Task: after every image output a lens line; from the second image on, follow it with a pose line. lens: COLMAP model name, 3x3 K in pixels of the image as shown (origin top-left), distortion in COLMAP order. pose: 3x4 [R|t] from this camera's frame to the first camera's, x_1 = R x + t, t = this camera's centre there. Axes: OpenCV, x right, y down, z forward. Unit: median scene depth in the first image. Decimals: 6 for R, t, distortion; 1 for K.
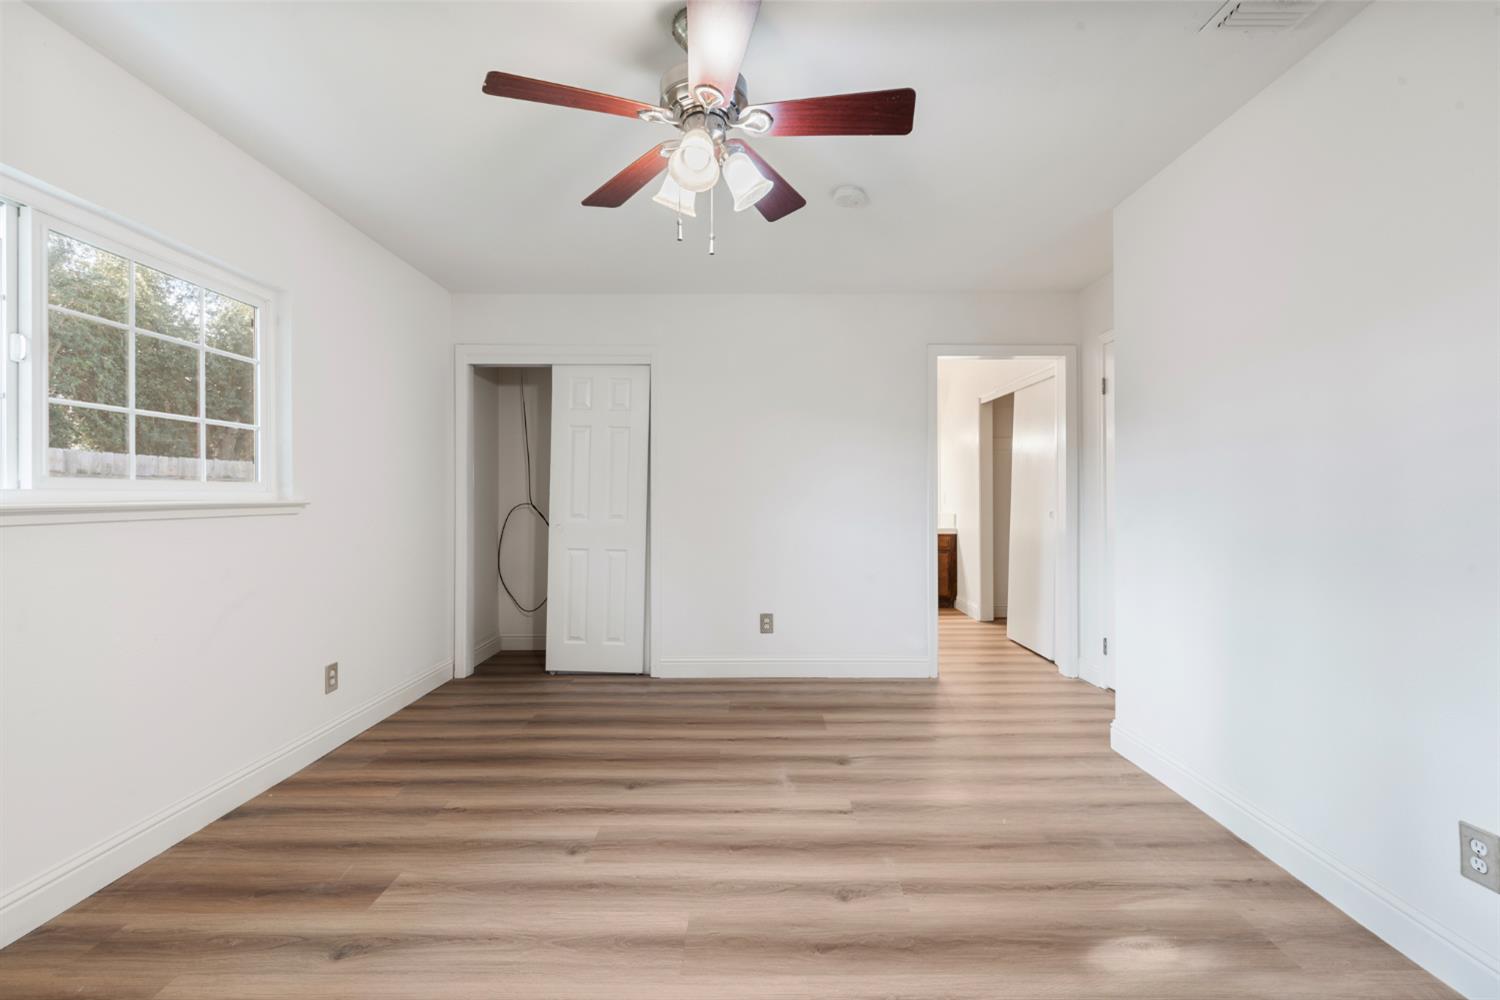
lens RADIAL K [[647.7, 0, 759.0], [0, 647.7, 500.7], [0, 0, 1]] dist [0.002241, -0.001149]
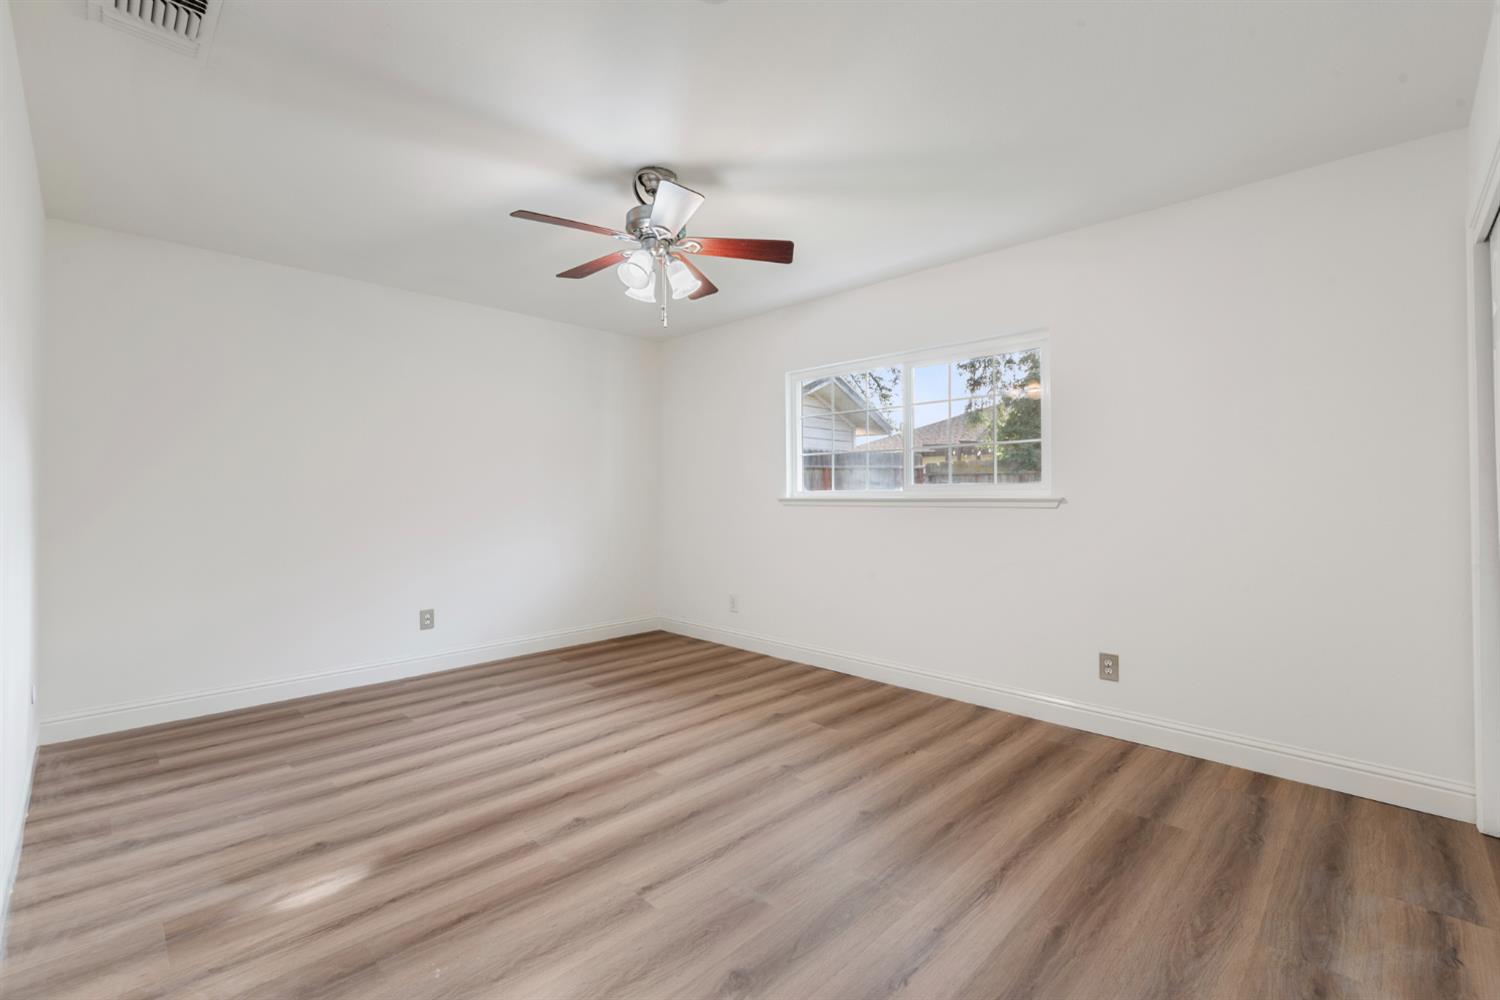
lens RADIAL K [[647.7, 0, 760.5], [0, 647.7, 532.4], [0, 0, 1]] dist [0.002241, -0.001149]
pose [[-0.699672, 0.042813, -0.713180, 0.588680], [-0.002034, 0.998080, 0.061911, -0.011194], [0.714461, 0.044768, -0.698242, 1.646485]]
